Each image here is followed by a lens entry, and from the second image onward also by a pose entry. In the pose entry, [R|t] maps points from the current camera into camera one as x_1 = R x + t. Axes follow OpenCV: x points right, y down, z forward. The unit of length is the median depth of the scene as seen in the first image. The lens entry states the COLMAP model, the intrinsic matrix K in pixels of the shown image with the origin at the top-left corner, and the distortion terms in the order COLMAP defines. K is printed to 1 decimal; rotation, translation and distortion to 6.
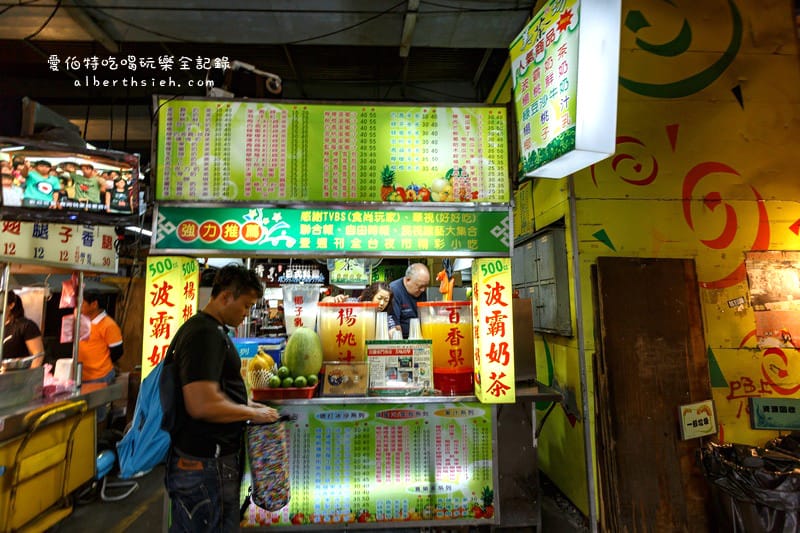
lens RADIAL K [[371.2, 0, 400.0], [0, 371.2, 266.5], [0, 0, 1]] dist [-0.000130, -0.000065]
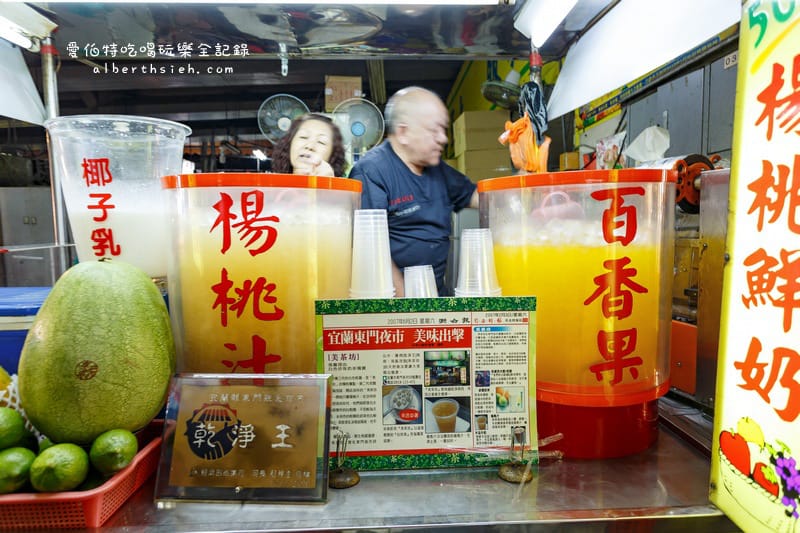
lens RADIAL K [[371.2, 0, 400.0], [0, 371.2, 266.5], [0, 0, 1]] dist [-0.000130, -0.000065]
pose [[0.999874, -0.004261, 0.015281, -0.029430], [0.001218, 0.981025, 0.193877, 0.114326], [-0.015817, -0.193834, 0.980907, 0.715073]]
